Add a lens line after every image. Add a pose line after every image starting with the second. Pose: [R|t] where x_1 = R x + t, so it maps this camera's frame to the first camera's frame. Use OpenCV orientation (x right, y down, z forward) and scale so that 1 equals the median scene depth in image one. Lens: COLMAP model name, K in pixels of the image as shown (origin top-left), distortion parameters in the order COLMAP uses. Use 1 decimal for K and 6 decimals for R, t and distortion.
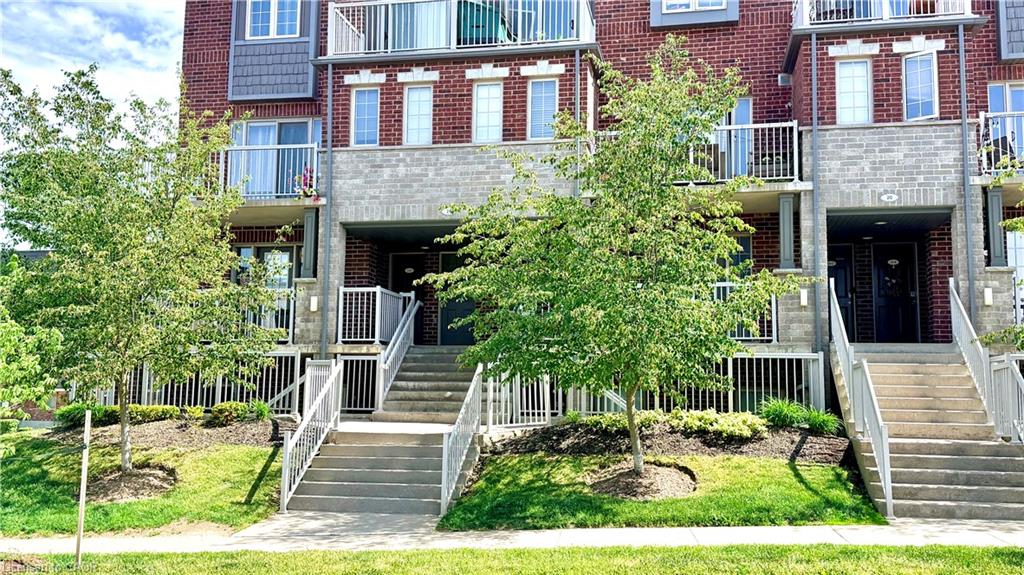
lens RADIAL K [[938.4, 0, 497.7], [0, 938.4, 300.7], [0, 0, 1]] dist [0.045013, 0.000000]
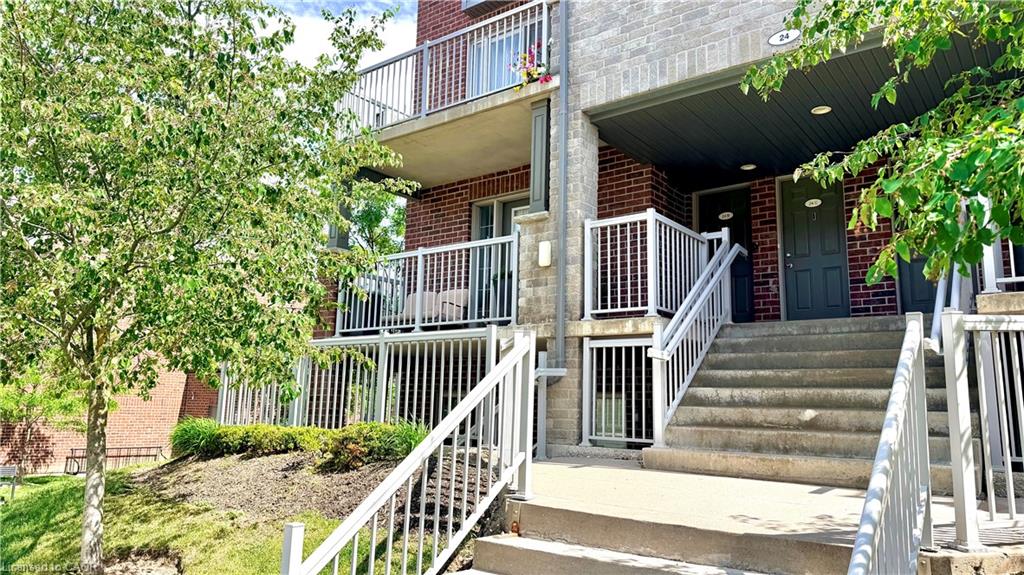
lens RADIAL K [[718.6, 0, 492.7], [0, 718.6, 293.0], [0, 0, 1]] dist [0.029948, -0.055259]
pose [[0.900879, -0.059551, -0.429967, -0.035473], [0.033897, 0.997171, -0.067088, 0.057167], [0.432745, 0.045864, 0.900349, 0.596599]]
